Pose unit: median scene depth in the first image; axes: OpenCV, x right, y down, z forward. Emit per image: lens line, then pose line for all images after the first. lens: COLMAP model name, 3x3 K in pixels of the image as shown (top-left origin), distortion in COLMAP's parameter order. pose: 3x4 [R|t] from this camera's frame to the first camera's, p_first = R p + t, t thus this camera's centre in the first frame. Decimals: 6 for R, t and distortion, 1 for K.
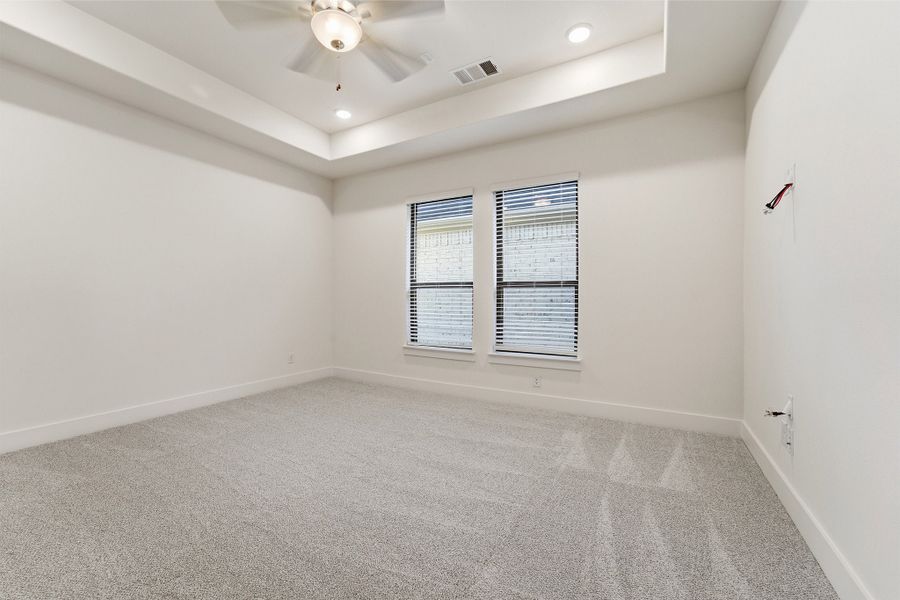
lens RADIAL K [[366.7, 0, 448.1], [0, 366.7, 300.6], [0, 0, 1]] dist [0.004643, -0.000009]
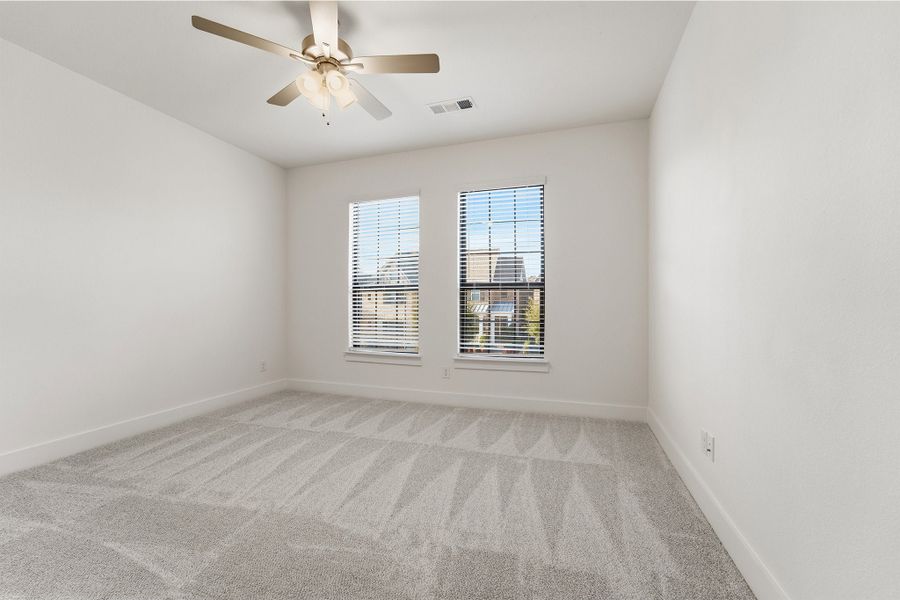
lens RADIAL K [[366.7, 0, 448.2], [0, 366.7, 300.1], [0, 0, 1]] dist [0.004643, -0.000009]
pose [[0.975811, -0.002213, 0.218603, -0.112163], [0.003719, 0.999972, -0.006475, -0.000137], [-0.218582, 0.007131, 0.975793, 0.055608]]
